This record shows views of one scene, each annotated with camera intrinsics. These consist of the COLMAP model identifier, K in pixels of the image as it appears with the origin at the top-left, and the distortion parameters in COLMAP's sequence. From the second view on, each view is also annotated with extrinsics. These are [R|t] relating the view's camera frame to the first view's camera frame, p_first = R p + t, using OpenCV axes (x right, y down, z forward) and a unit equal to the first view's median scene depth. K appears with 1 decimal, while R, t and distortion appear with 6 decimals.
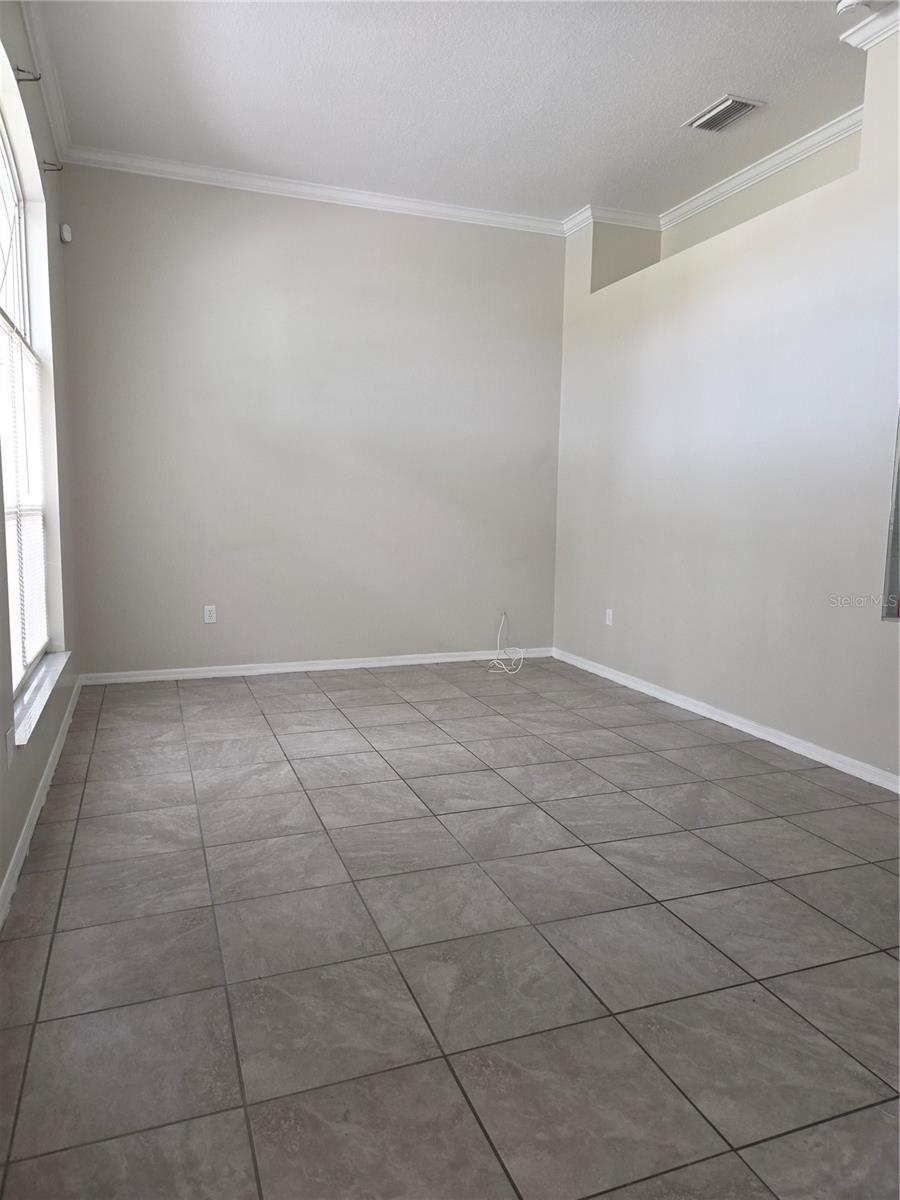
lens RADIAL K [[802.9, 0, 450.0], [0, 802.9, 600.0], [0, 0, 1]] dist [0.070187, -0.061079]
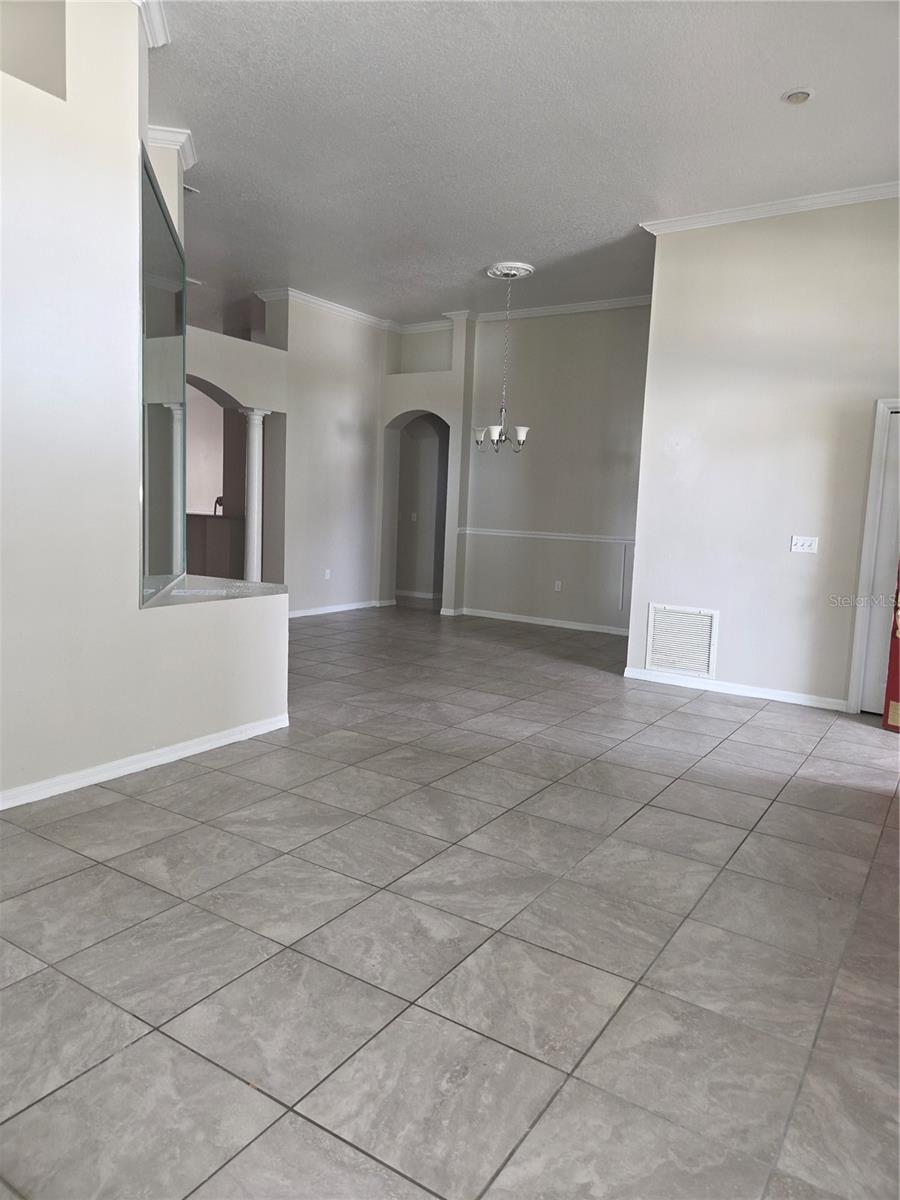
lens RADIAL K [[802.9, 0, 450.0], [0, 802.9, 600.0], [0, 0, 1]] dist [0.070187, -0.061079]
pose [[-0.594008, -0.136103, 0.792862, -0.544862], [0.046142, 0.978197, 0.202487, -0.191142], [-0.803134, 0.156863, -0.574777, 1.397737]]
